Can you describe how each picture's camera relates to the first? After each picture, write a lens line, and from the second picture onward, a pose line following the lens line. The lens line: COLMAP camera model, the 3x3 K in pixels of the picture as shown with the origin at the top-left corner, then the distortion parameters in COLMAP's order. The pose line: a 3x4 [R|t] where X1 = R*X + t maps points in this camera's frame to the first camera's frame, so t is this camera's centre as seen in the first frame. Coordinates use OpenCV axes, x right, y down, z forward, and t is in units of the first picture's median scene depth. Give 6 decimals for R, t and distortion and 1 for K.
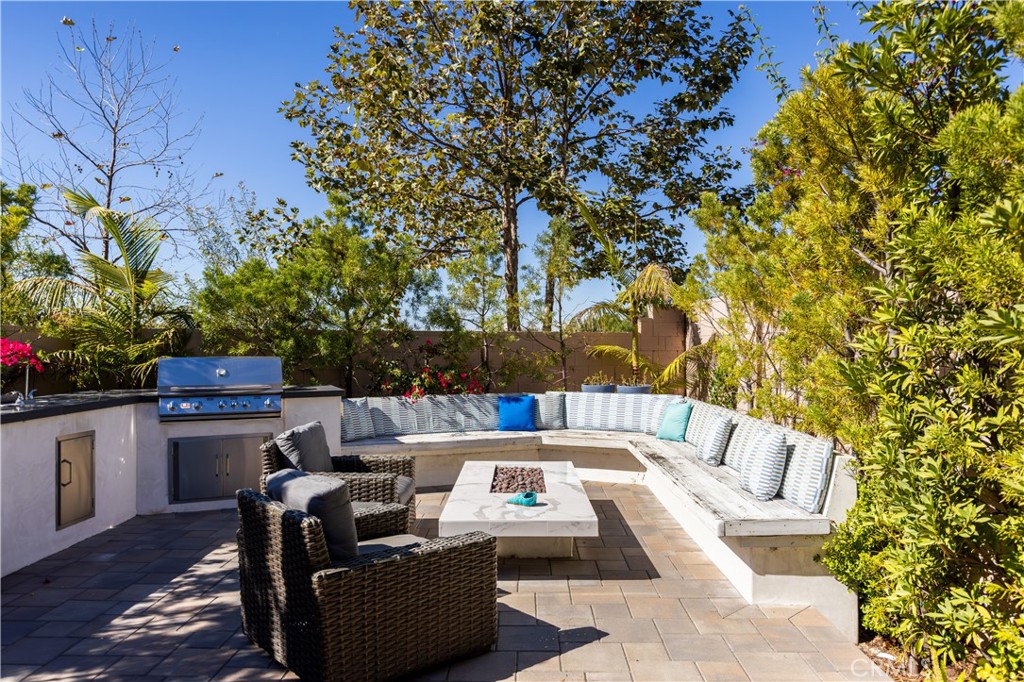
lens RADIAL K [[725.8, 0, 506.8], [0, 725.8, 340.4], [0, 0, 1]] dist [0.002029, -0.008085]
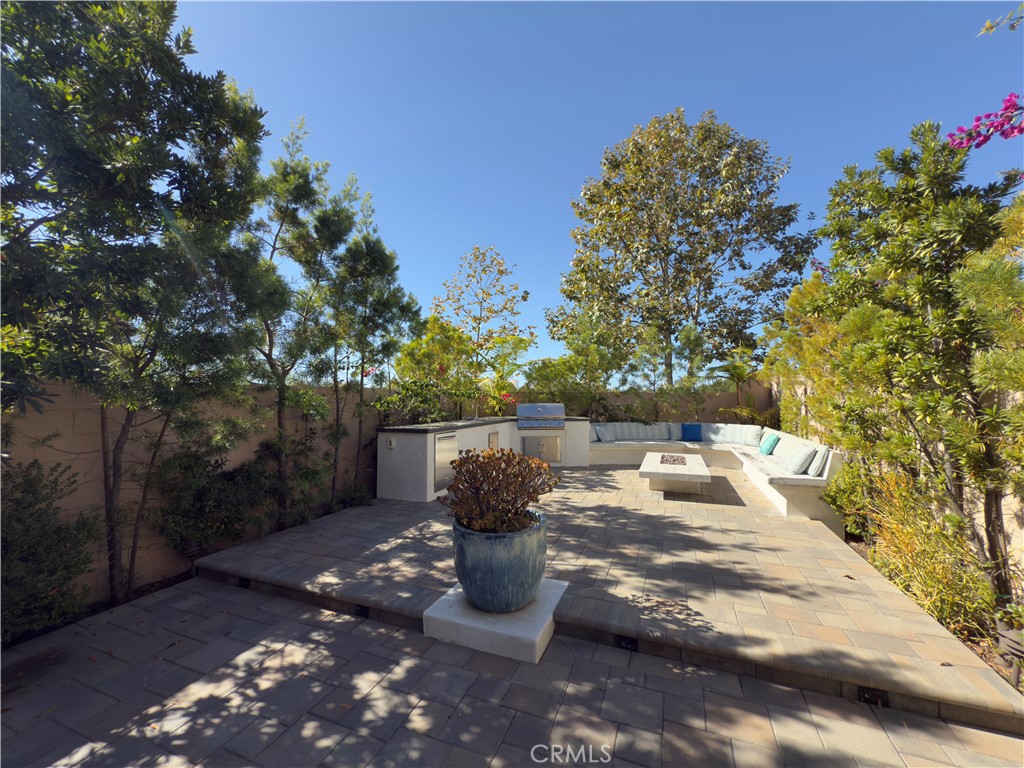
lens RADIAL K [[412.3, 0, 510.3], [0, 412.3, 383.2], [0, 0, 1]] dist [-0.000735, 0.000023]
pose [[0.936516, -0.005608, -0.350581, -0.006618], [-0.003904, 0.999643, -0.026419, -0.006225], [0.350604, 0.026111, 0.936160, -0.270651]]
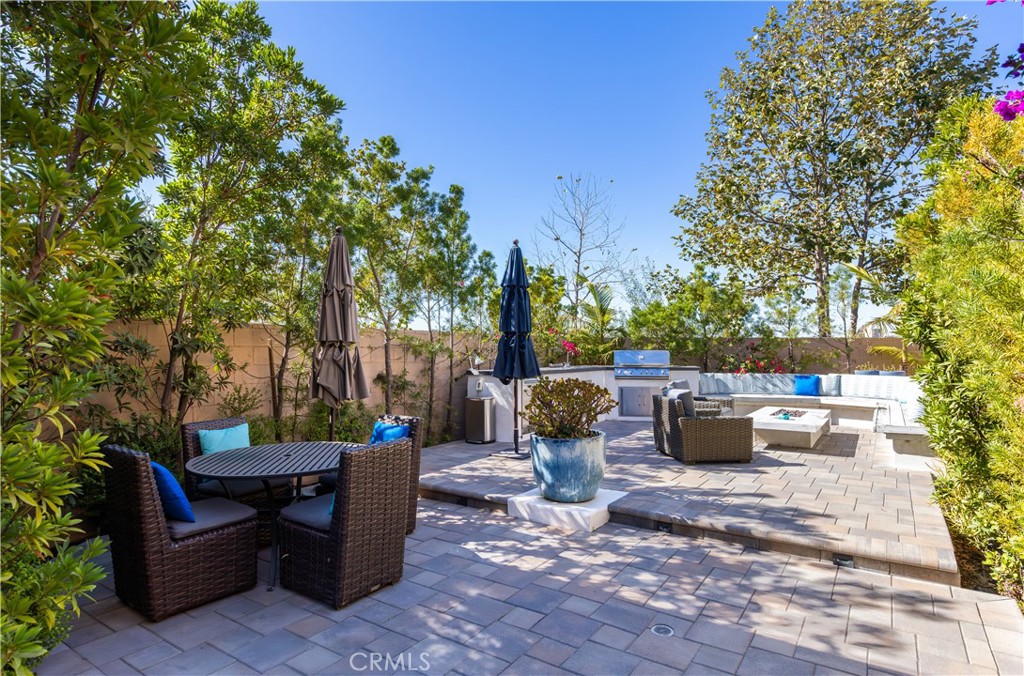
lens RADIAL K [[568.2, 0, 518.1], [0, 568.2, 349.3], [0, 0, 1]] dist [-0.000701, -0.001132]
pose [[0.844512, 0.002527, -0.535531, 0.166775], [-0.001931, 0.999997, 0.001674, 0.016004], [0.535534, -0.000380, 0.844514, -0.516157]]
